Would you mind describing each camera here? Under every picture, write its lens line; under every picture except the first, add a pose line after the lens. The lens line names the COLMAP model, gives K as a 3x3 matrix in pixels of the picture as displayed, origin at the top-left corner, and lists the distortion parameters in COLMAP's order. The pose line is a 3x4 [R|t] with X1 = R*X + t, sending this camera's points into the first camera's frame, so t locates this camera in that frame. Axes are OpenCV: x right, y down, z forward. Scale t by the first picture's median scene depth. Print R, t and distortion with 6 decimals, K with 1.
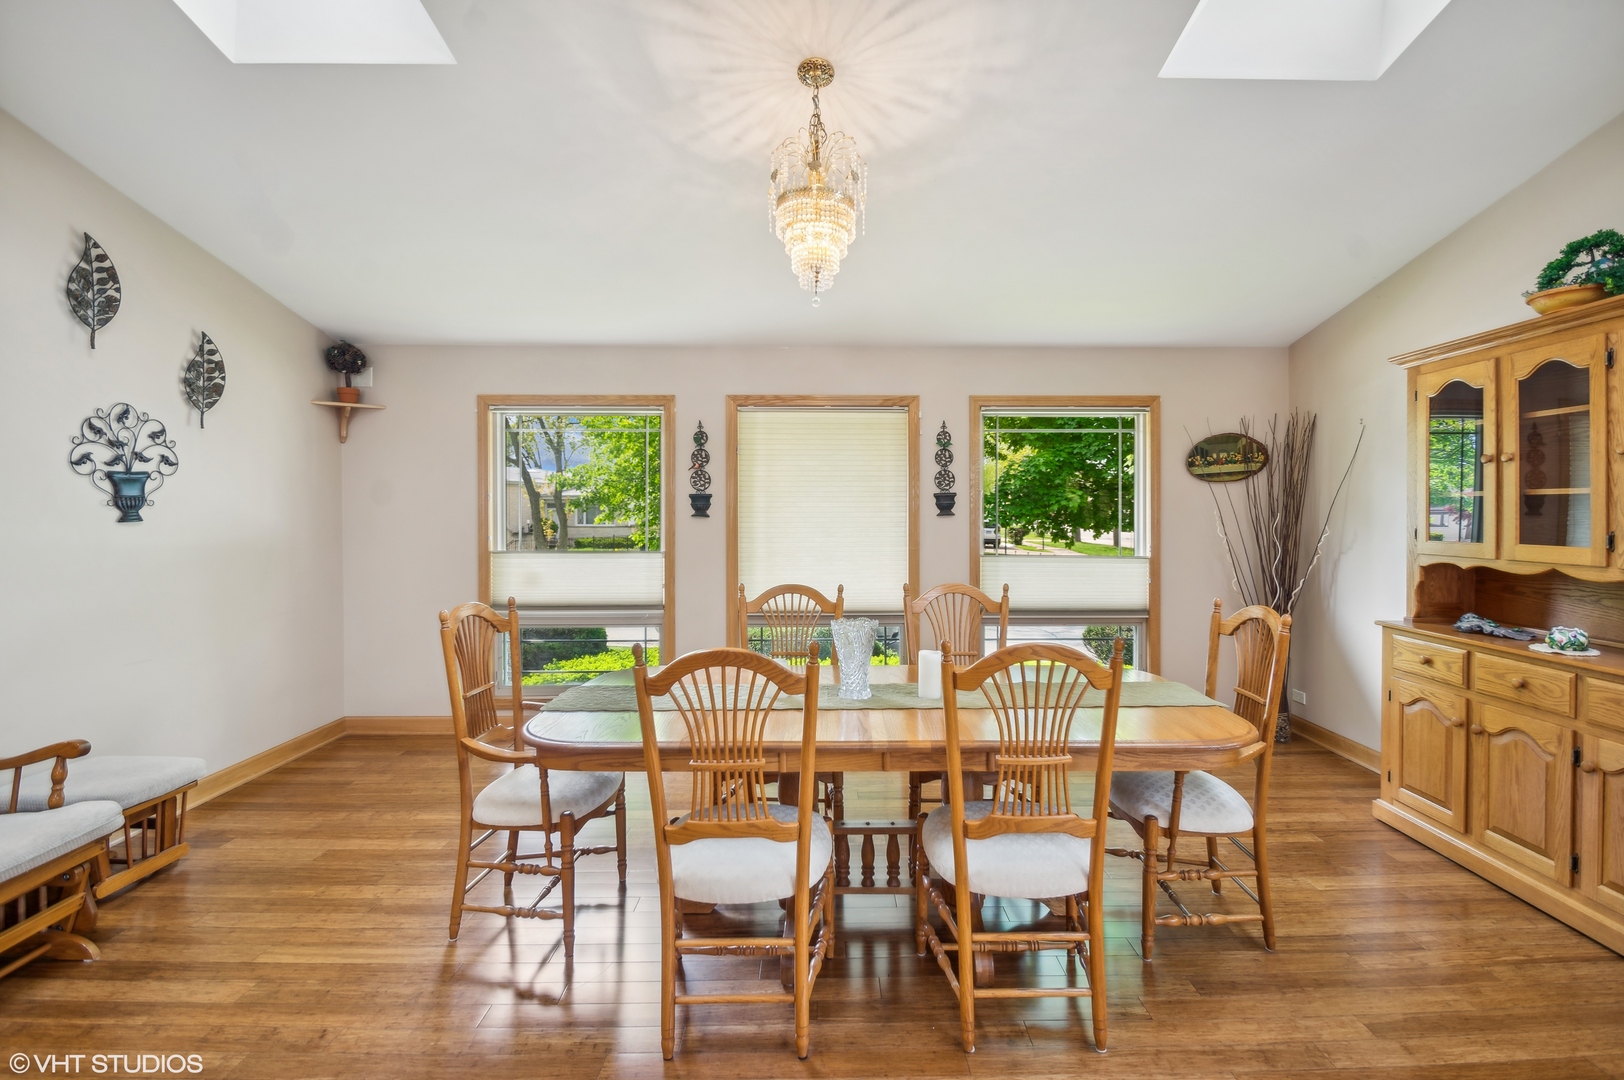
lens RADIAL K [[726.3, 0, 810.5], [0, 726.3, 525.0], [0, 0, 1]] dist [-0.004911, -0.007300]
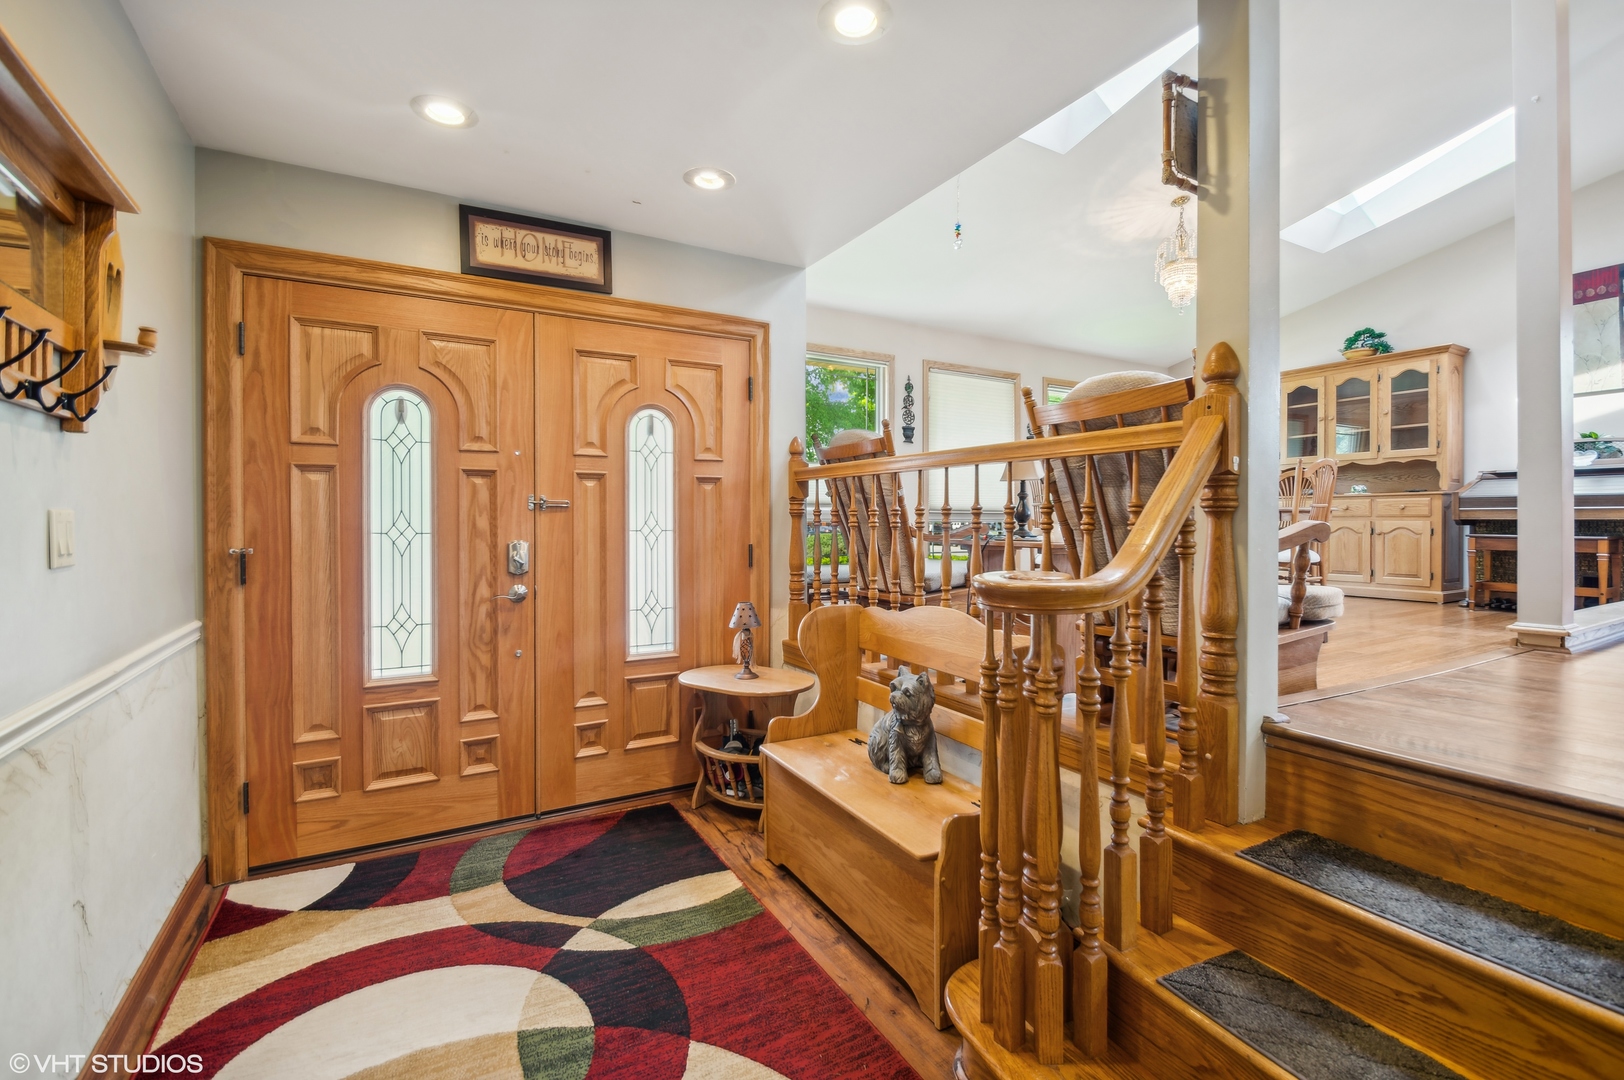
lens RADIAL K [[726.3, 0, 815.5], [0, 726.3, 524.6], [0, 0, 1]] dist [-0.004911, -0.007300]
pose [[0.879346, -0.001878, 0.476179, -0.998067], [0.004256, 0.999983, -0.003916, 0.156001], [-0.476164, 0.005470, 0.879339, -0.173329]]
